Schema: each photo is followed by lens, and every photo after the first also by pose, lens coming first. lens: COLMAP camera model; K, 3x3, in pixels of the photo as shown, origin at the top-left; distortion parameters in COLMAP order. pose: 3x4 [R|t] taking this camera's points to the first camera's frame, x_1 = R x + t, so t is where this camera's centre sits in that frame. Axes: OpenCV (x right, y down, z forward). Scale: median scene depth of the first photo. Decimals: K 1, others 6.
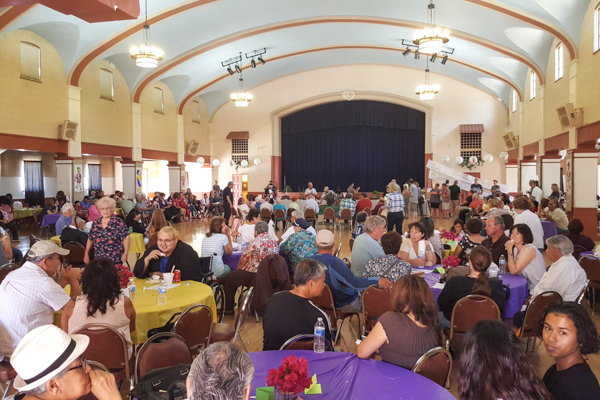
lens RADIAL K [[547.0, 0, 297.4], [0, 547.0, 198.1], [0, 0, 1]] dist [0.108109, -0.242047]
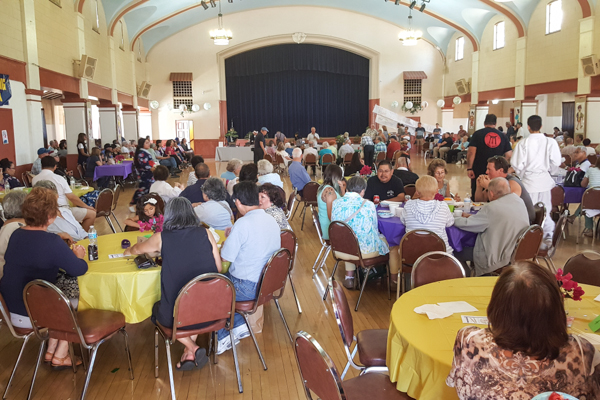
lens RADIAL K [[547.0, 0, 301.8], [0, 547.0, 204.4], [0, 0, 1]] dist [0.108109, -0.242047]
pose [[0.940907, -0.057871, 0.333683, -0.260706], [0.022244, 0.993725, 0.109620, 0.001073], [-0.337933, -0.095719, 0.936290, 0.046642]]
